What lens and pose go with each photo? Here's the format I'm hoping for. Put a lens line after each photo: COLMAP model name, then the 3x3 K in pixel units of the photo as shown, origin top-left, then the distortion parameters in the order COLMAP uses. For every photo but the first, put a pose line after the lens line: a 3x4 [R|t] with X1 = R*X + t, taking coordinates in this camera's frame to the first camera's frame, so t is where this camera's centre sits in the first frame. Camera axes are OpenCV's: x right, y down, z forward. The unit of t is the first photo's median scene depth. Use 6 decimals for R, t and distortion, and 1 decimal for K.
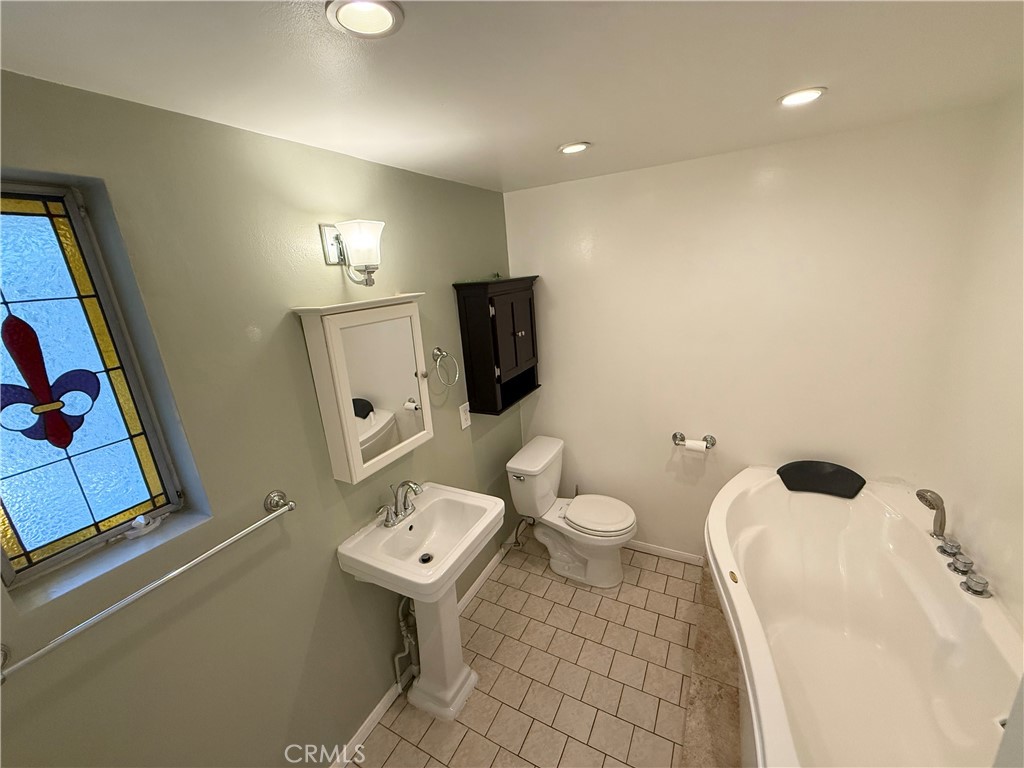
lens RADIAL K [[408.7, 0, 509.0], [0, 408.7, 383.0], [0, 0, 1]] dist [-0.003092, -0.000547]
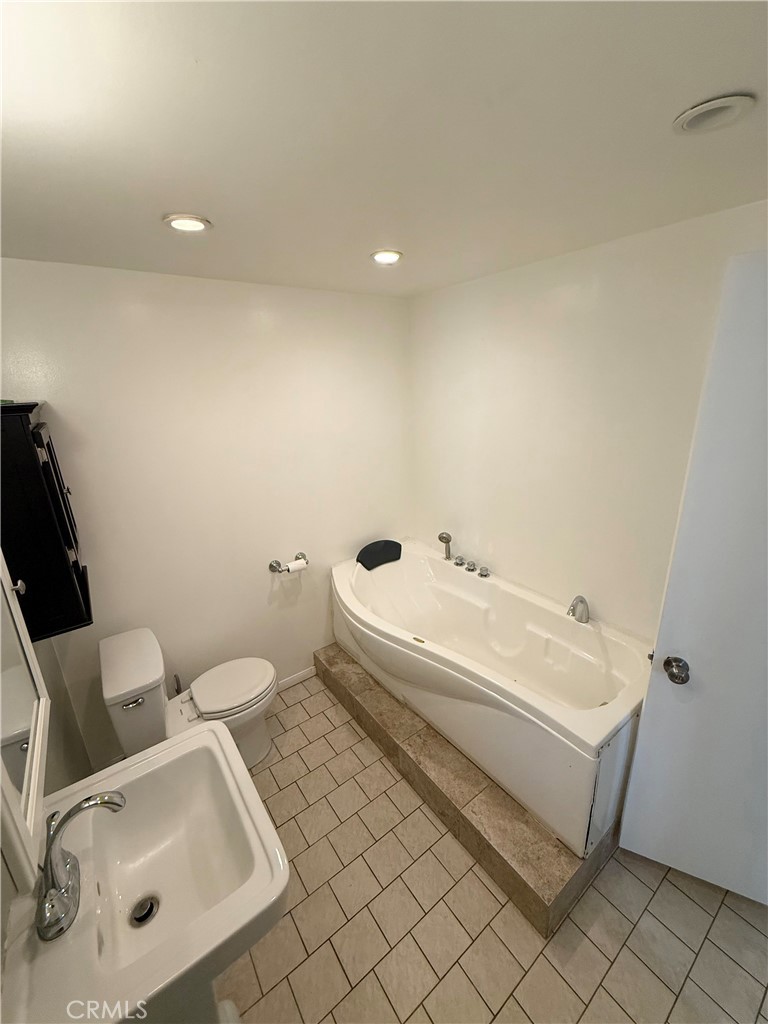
lens RADIAL K [[408.7, 0, 384.2], [0, 408.7, 510.0], [0, 0, 1]] dist [-0.003092, -0.000547]
pose [[0.424848, -0.209755, 0.880629, -0.412459], [0.248460, 0.962447, 0.109377, -0.050938], [-0.870501, 0.172332, 0.461009, 0.380679]]
